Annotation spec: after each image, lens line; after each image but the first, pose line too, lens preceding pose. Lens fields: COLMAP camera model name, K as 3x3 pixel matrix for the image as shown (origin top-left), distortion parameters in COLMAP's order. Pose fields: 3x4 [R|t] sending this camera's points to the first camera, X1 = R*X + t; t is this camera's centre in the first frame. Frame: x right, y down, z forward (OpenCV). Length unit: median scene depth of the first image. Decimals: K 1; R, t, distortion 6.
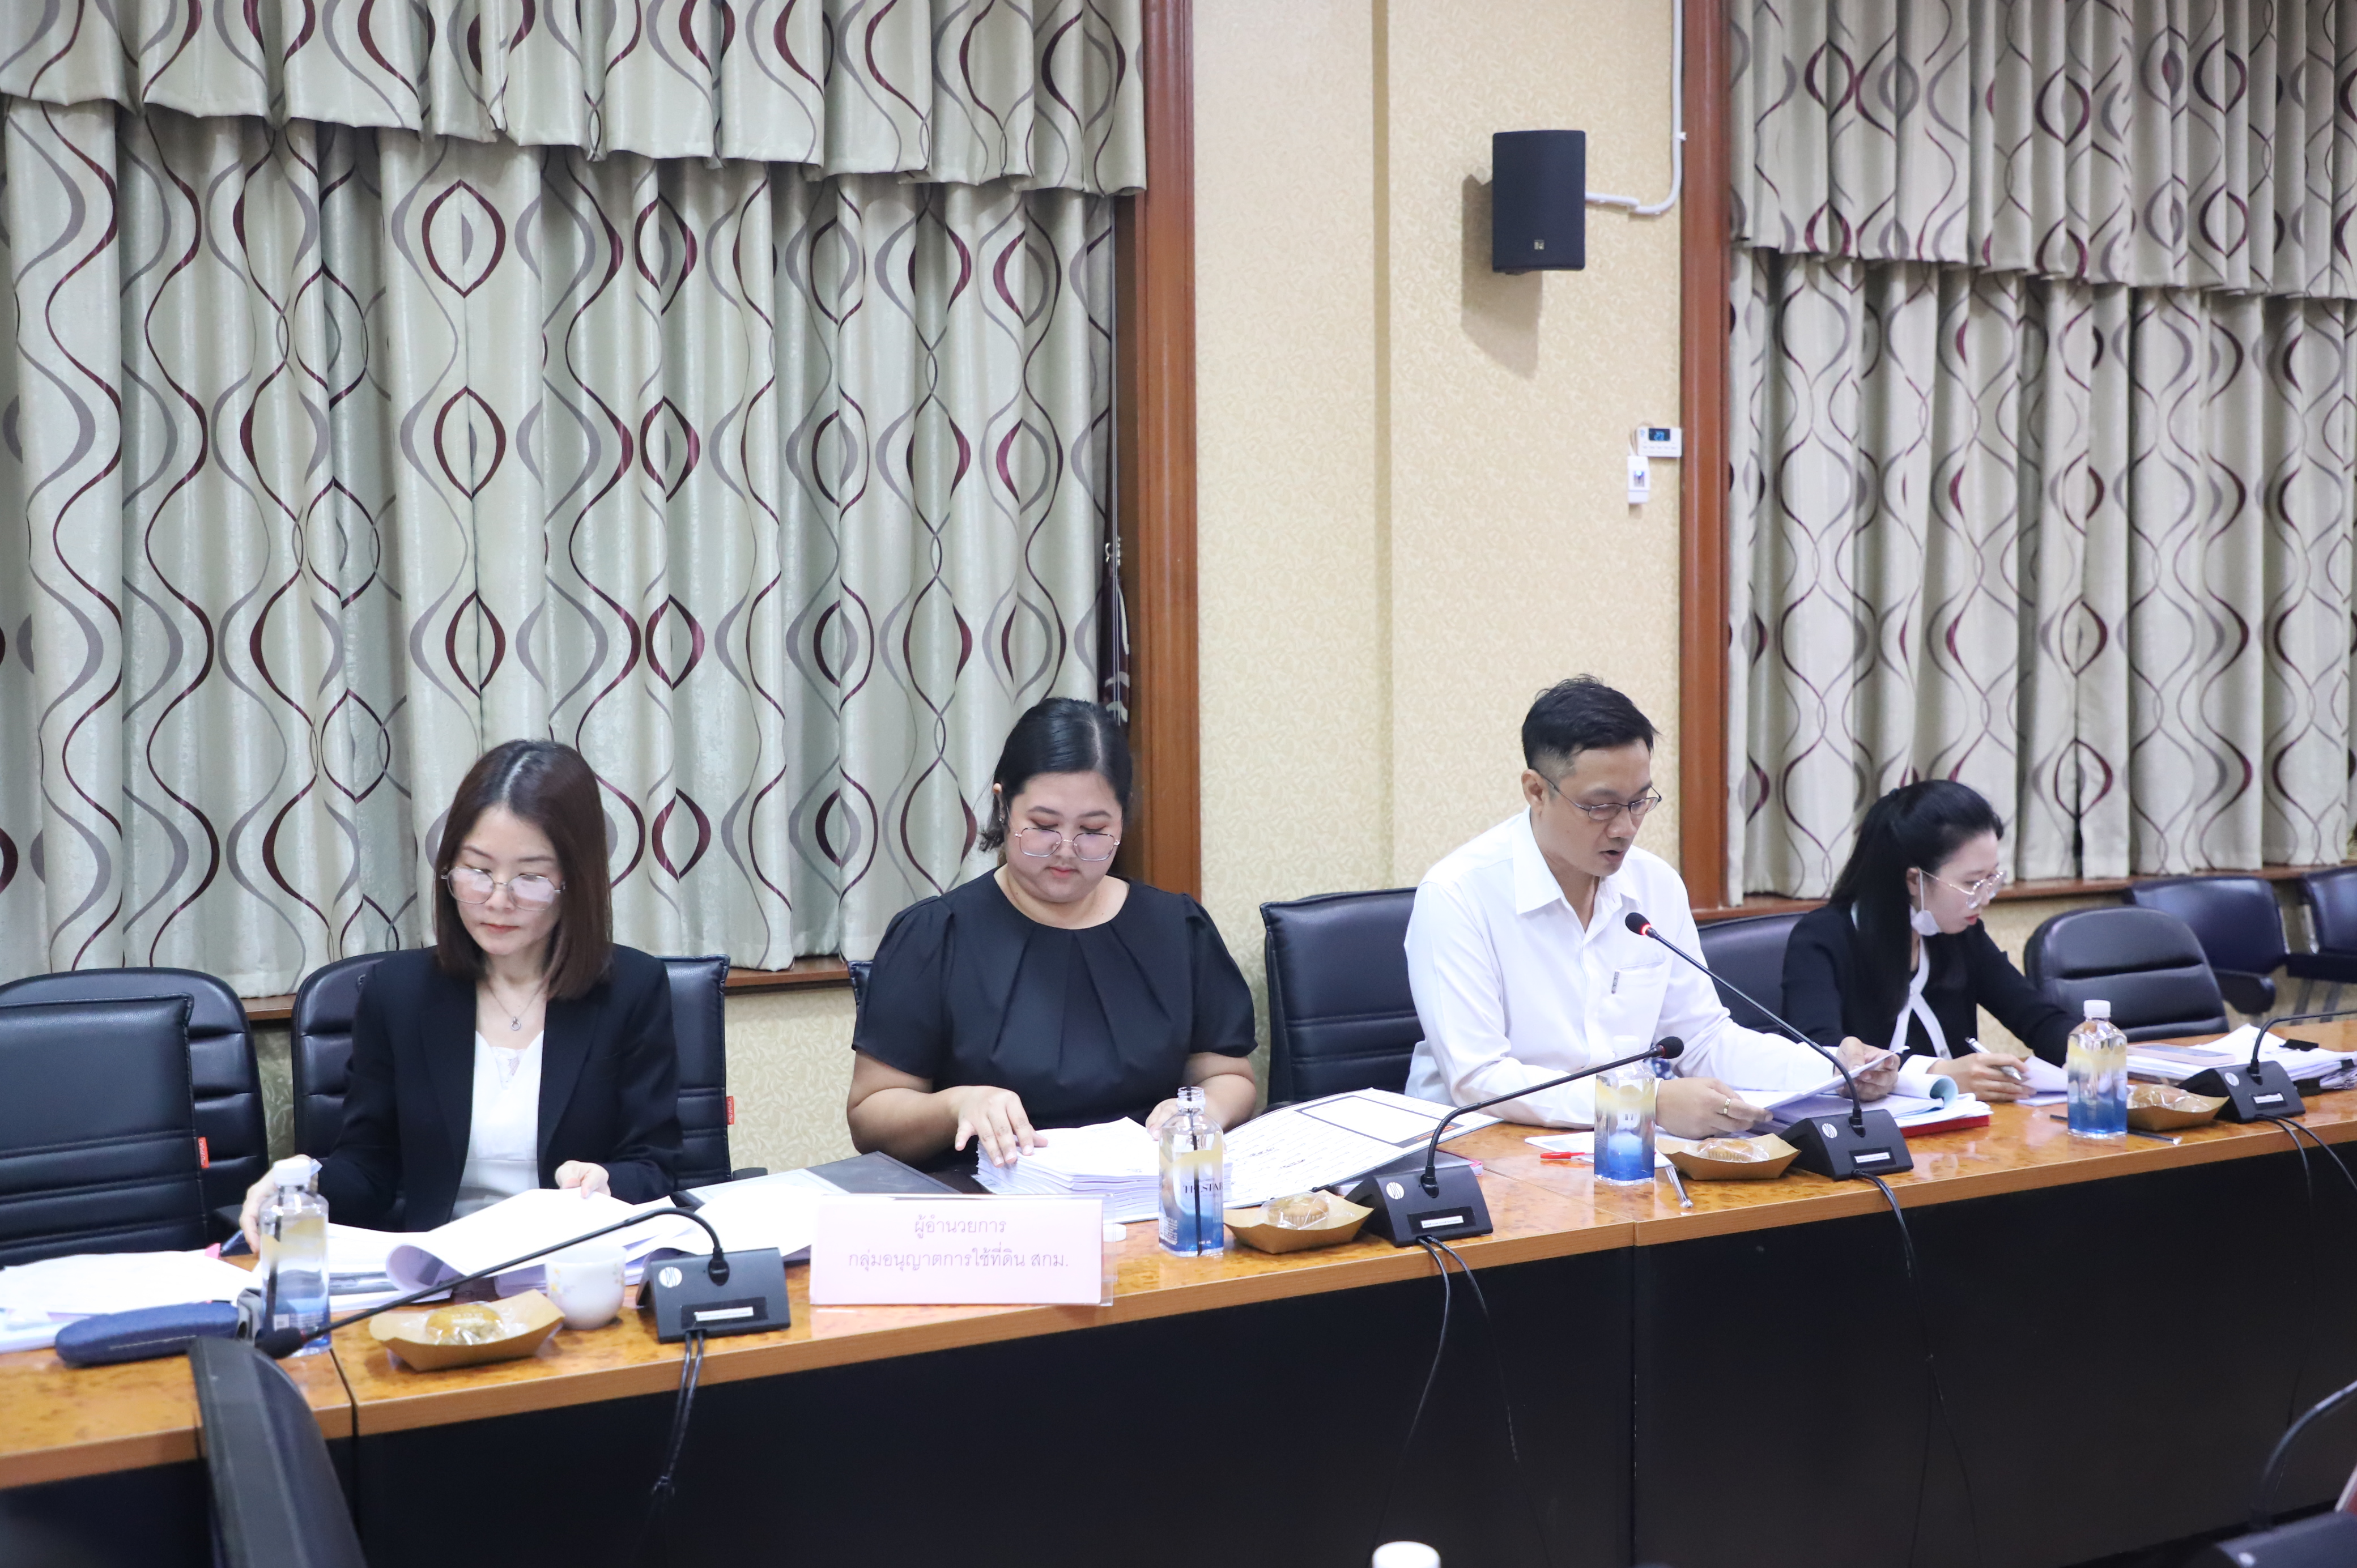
lens RADIAL K [[2255.7, 0, 1190.7], [0, 2255.7, 759.4], [0, 0, 1]] dist [0.043362, 0.000000]
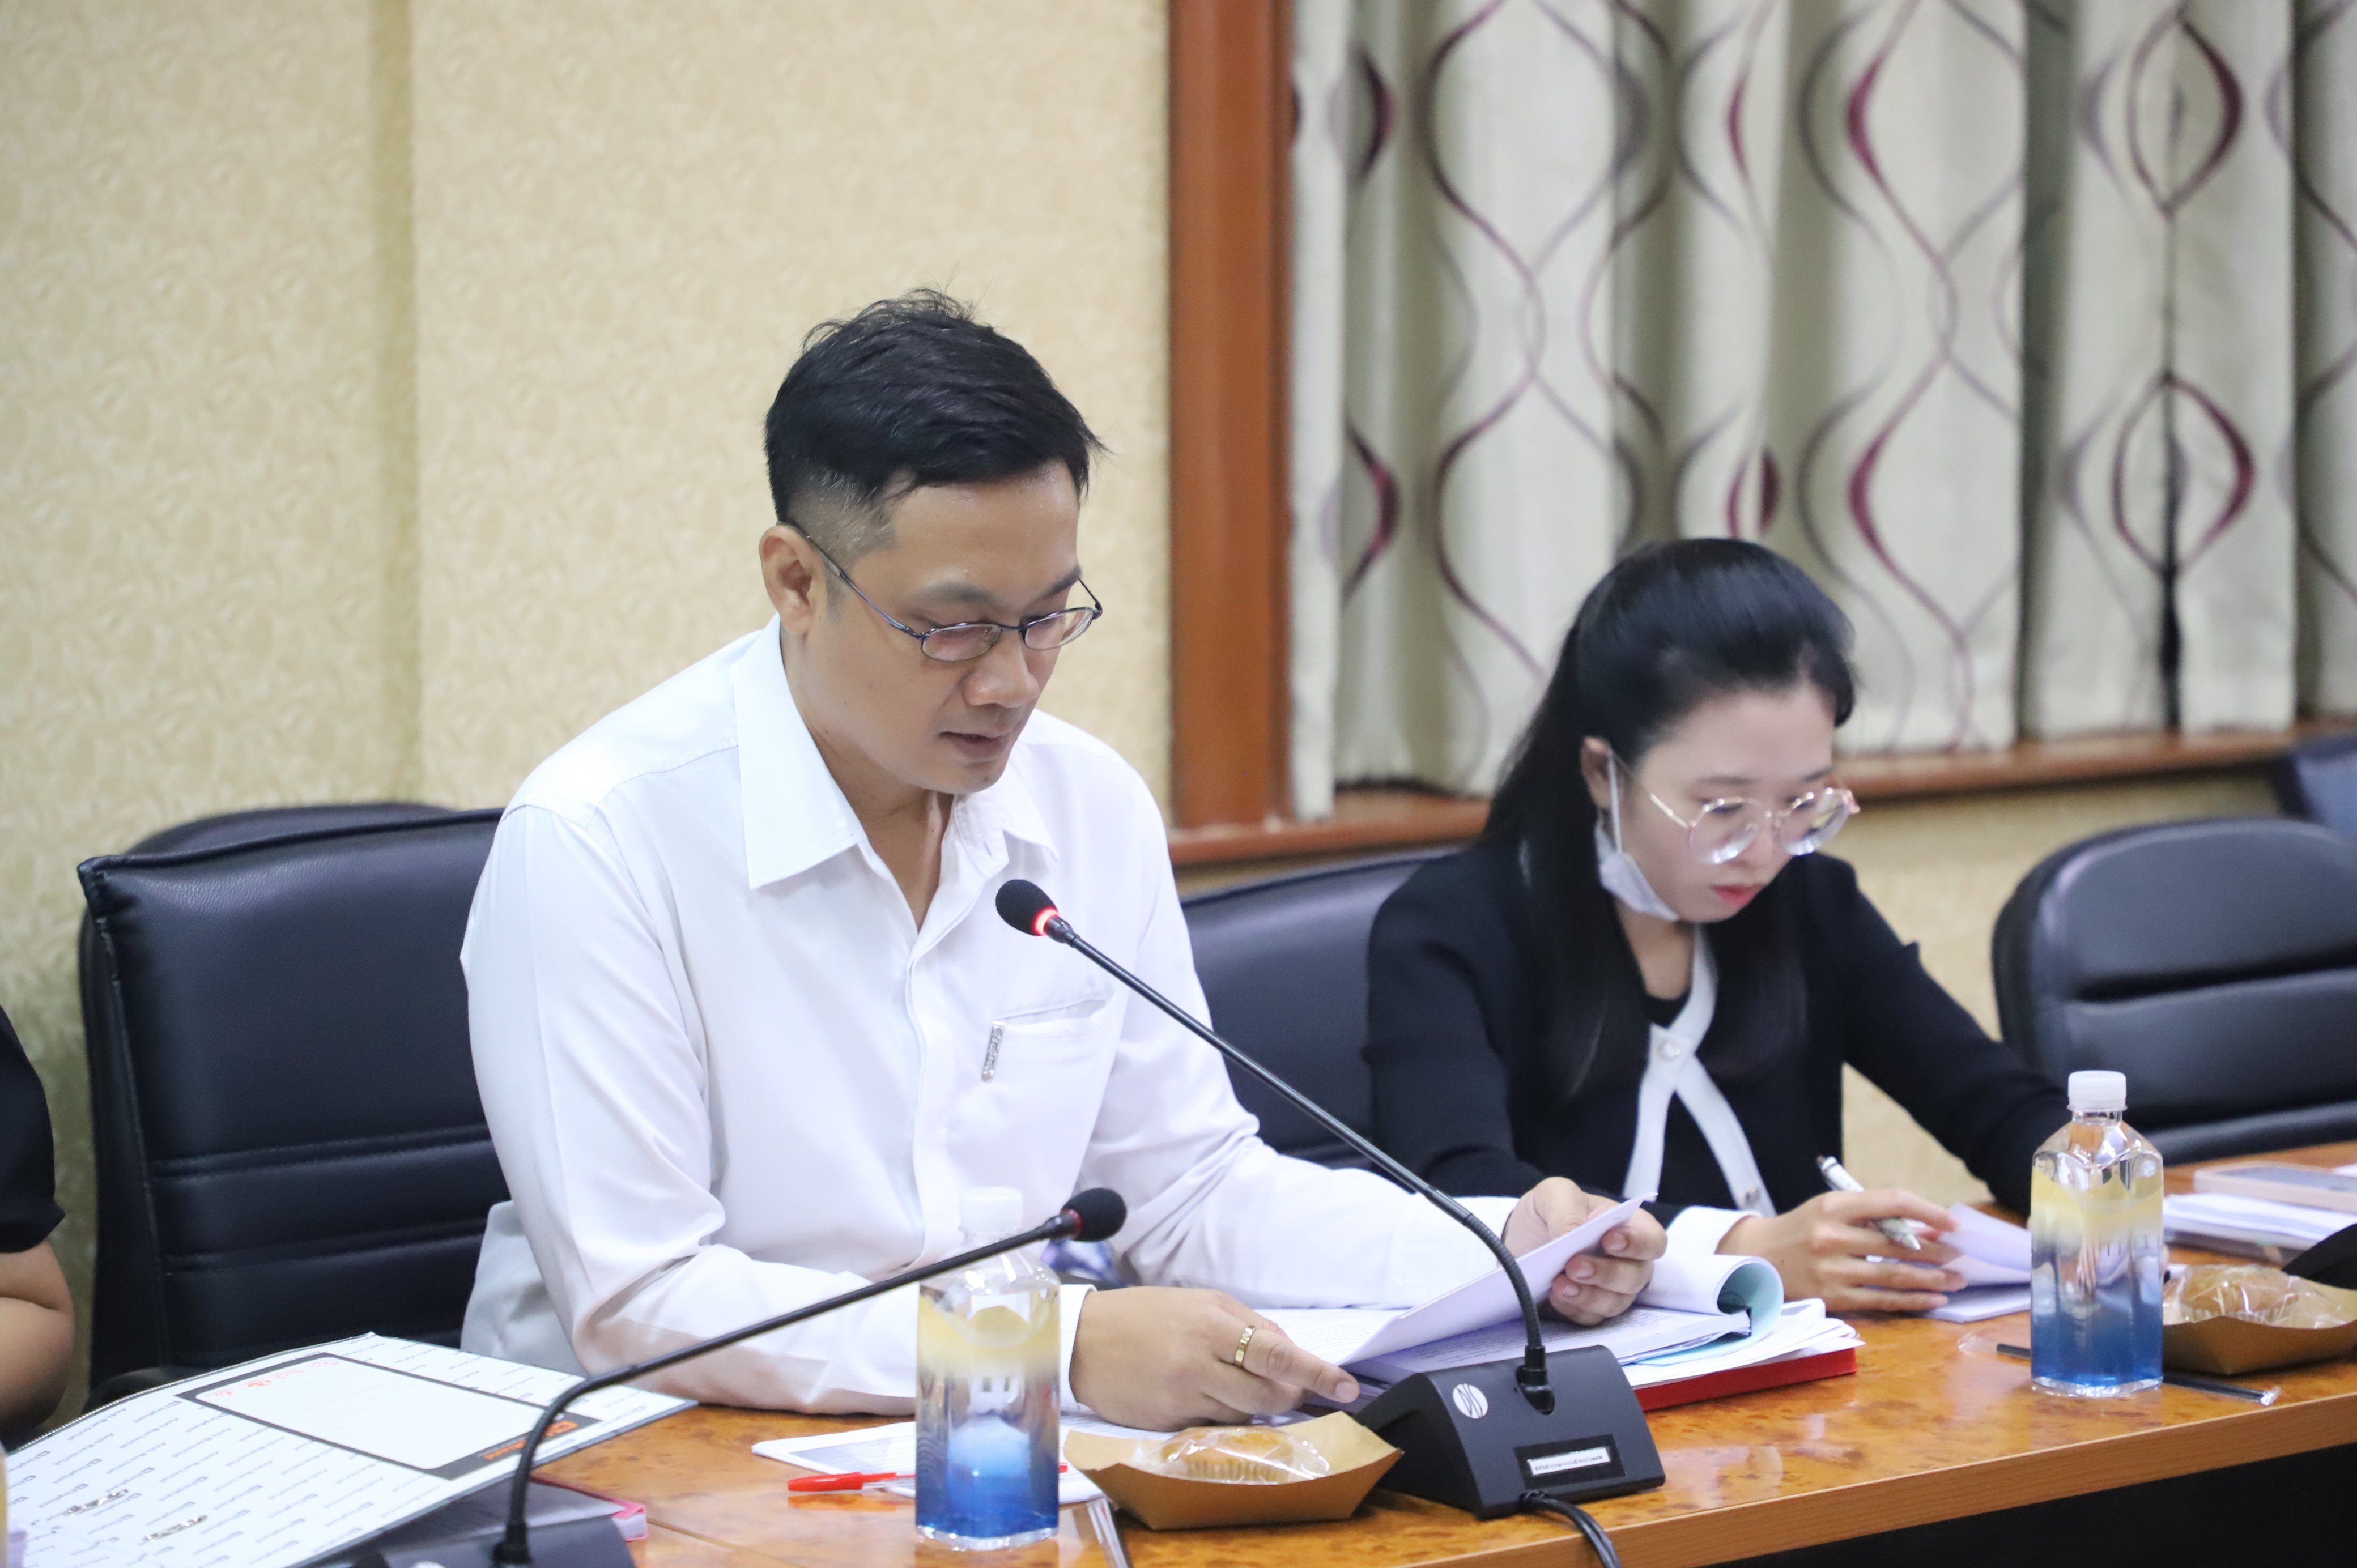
lens RADIAL K [[7279.9, 0, 1181.3], [0, 7279.9, 786.9], [0, 0, 1]] dist [-0.012202, 0.000000]
pose [[0.979078, -0.012120, 0.203126, -0.033958], [-0.003451, 0.997092, 0.076125, -0.038575], [-0.203458, -0.075233, 0.976189, -0.220302]]
